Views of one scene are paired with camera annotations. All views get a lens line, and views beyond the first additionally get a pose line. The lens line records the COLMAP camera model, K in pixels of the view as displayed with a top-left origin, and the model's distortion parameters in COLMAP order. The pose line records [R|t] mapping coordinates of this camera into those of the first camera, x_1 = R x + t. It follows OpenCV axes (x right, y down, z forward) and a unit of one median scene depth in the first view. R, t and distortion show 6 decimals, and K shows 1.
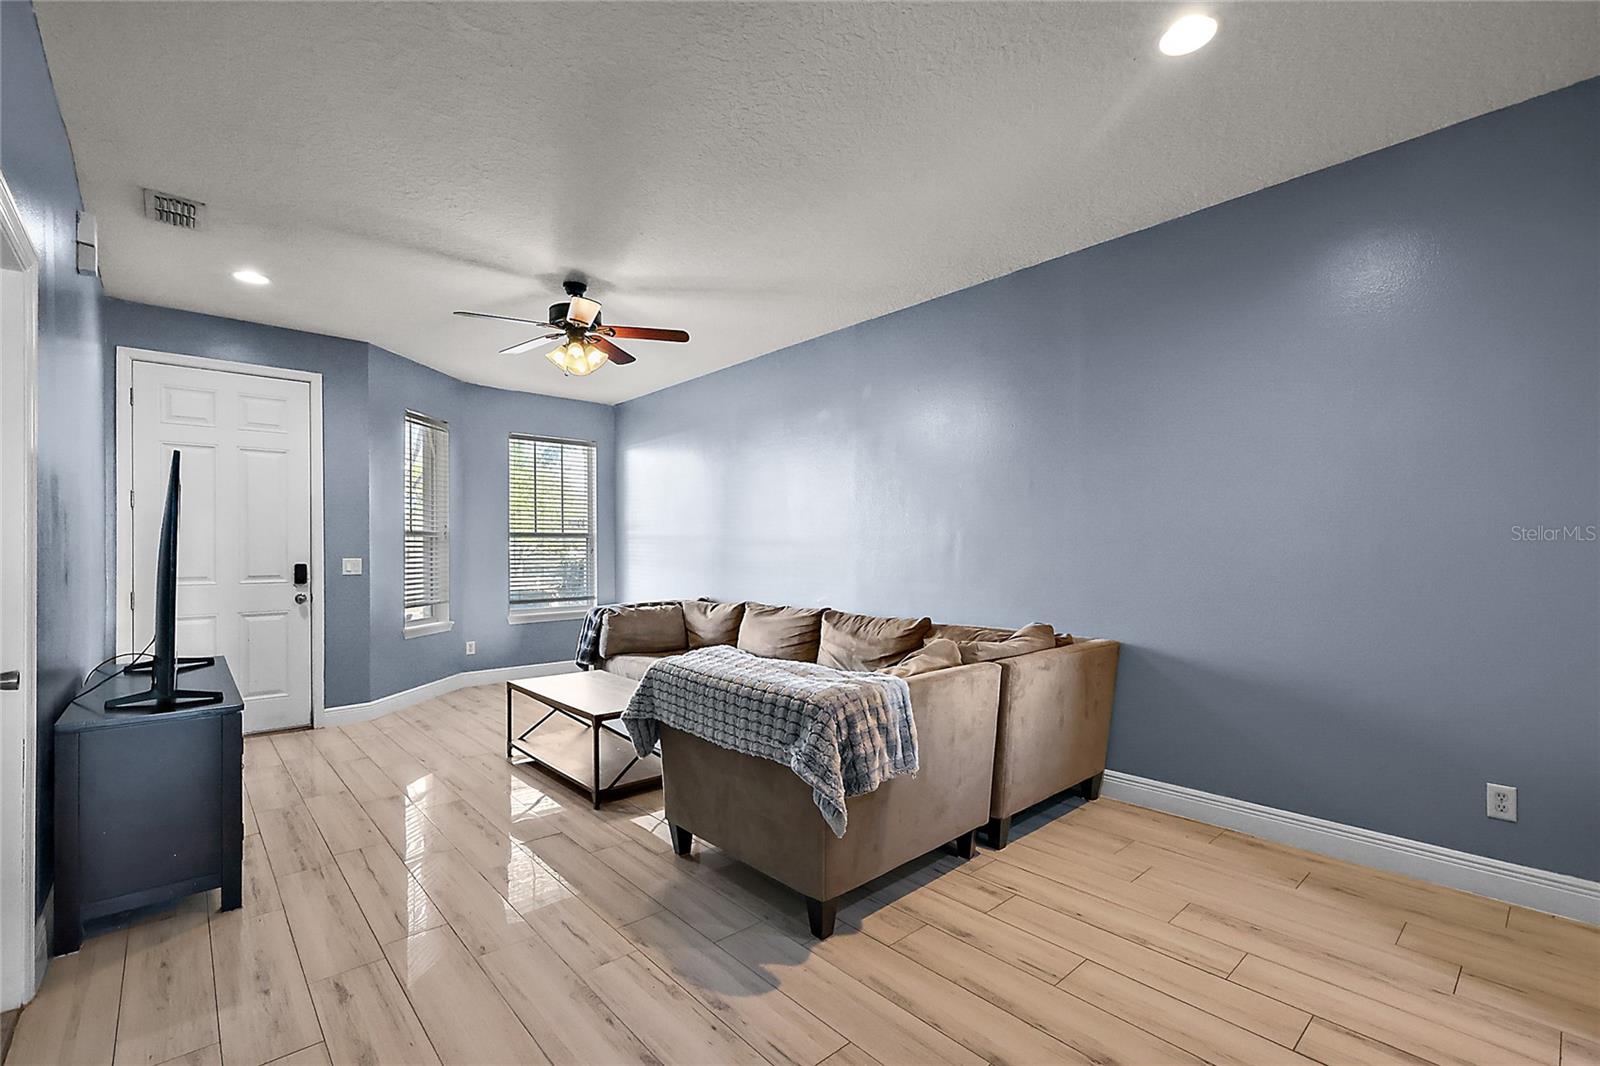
lens RADIAL K [[693.9, 0, 808.7], [0, 693.9, 545.0], [0, 0, 1]] dist [-0.000122, -0.000893]
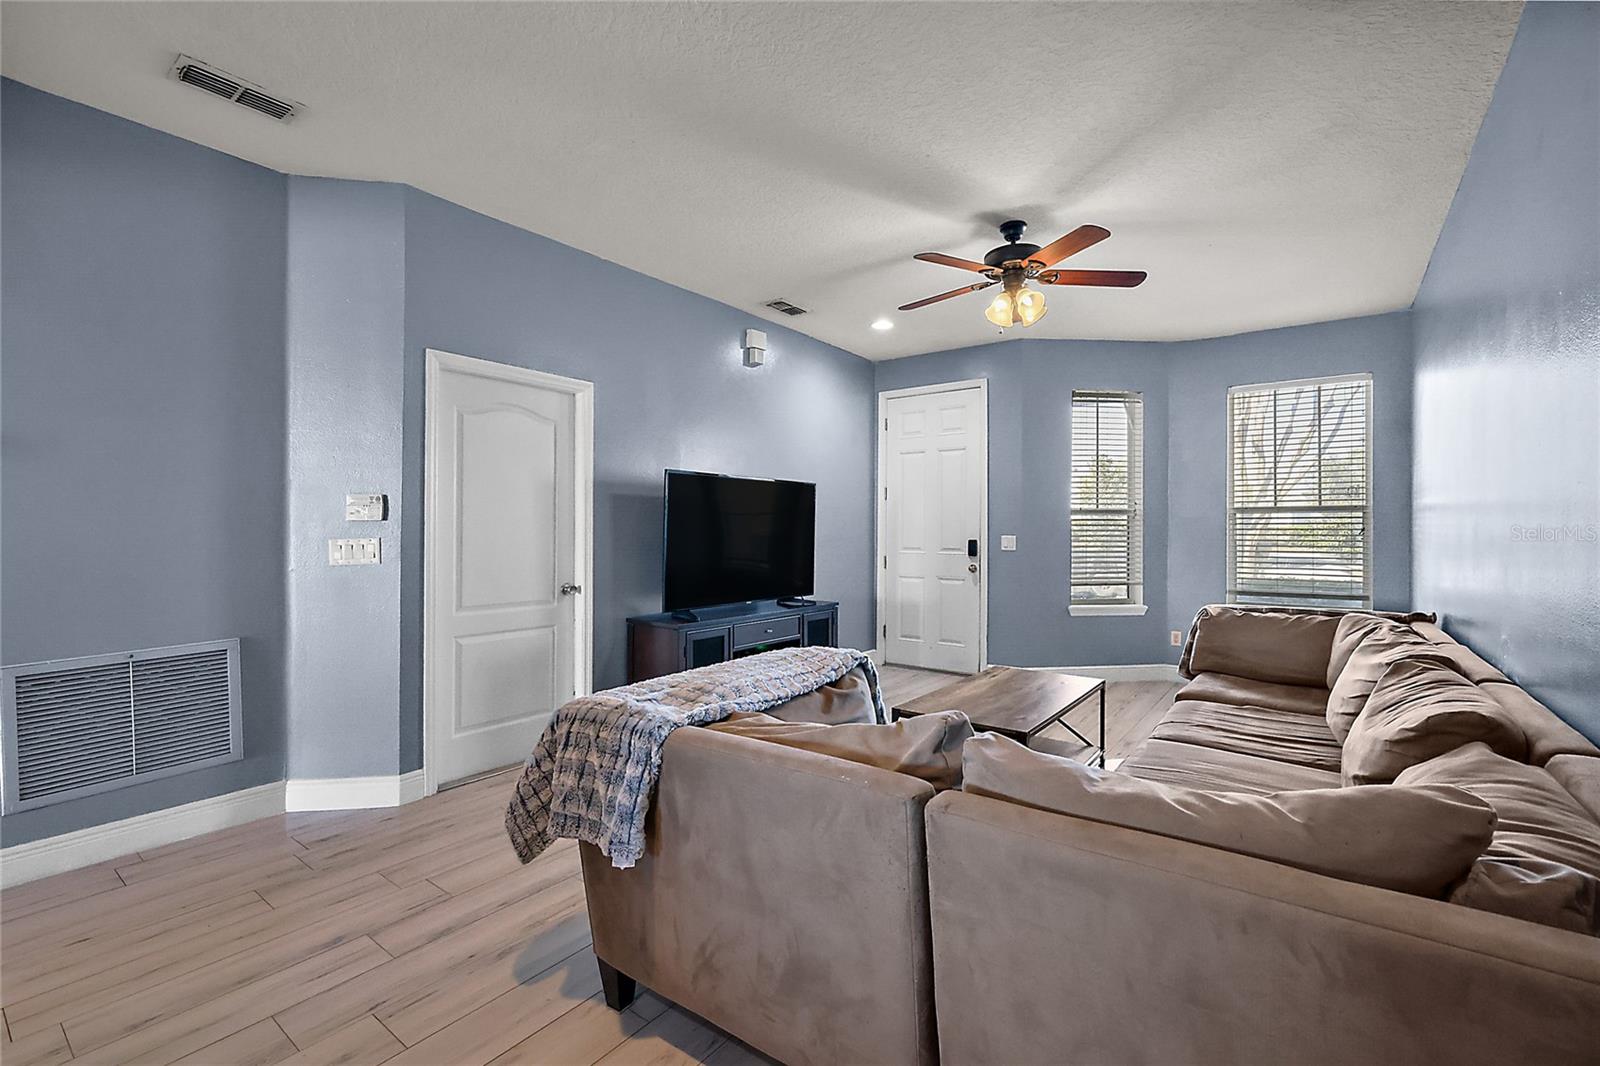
lens RADIAL K [[693.9, 0, 808.4], [0, 693.9, 527.9], [0, 0, 1]] dist [-0.000122, -0.000893]
pose [[0.199569, 0.002355, -0.979881, 0.390185], [0.007138, 0.999967, 0.003858, 0.000000], [0.979858, -0.007765, 0.199545, 0.478761]]
